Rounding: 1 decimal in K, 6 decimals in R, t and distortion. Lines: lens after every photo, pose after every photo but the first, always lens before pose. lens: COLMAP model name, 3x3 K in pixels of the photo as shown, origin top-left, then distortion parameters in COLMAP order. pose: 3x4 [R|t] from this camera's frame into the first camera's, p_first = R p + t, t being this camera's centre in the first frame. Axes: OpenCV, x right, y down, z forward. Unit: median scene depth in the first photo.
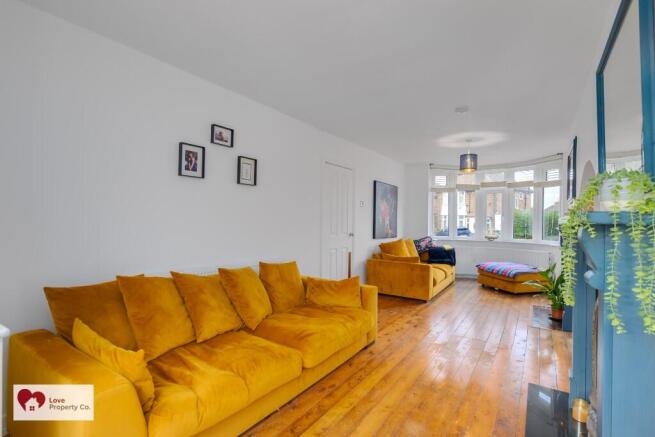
lens RADIAL K [[321.9, 0, 325.7], [0, 321.9, 220.4], [0, 0, 1]] dist [0.001088, 0.000329]
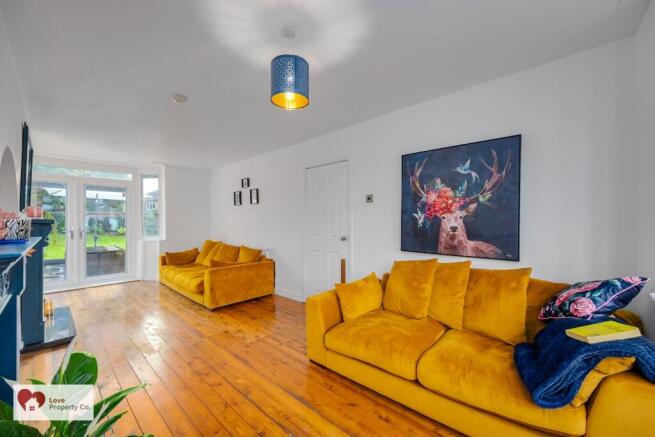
lens RADIAL K [[265.0, 0, 340.3], [0, 265.0, 218.6], [0, 0, 1]] dist [-0.001864, -0.000637]
pose [[-0.146061, -0.018563, -0.989101, 0.651556], [0.007194, 0.999778, -0.019826, 0.005074], [0.989249, -0.010011, -0.145895, 0.932799]]
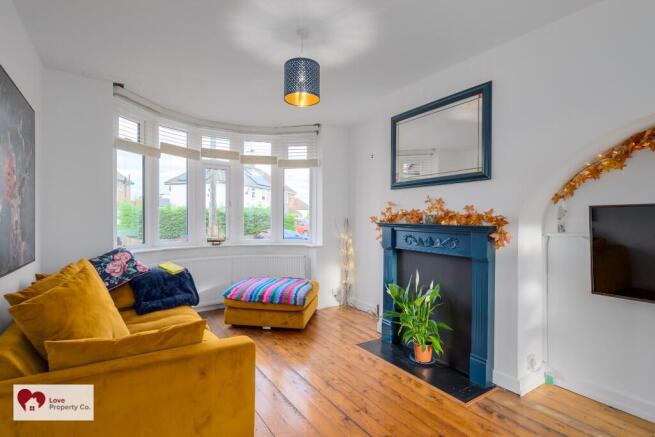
lens RADIAL K [[321.9, 0, 324.0], [0, 321.9, 219.2], [0, 0, 1]] dist [0.001088, 0.000329]
pose [[0.399632, -0.015624, 0.916543, 0.036080], [0.001161, 0.999863, 0.016538, 0.004230], [-0.916675, -0.005545, 0.399595, 0.659261]]
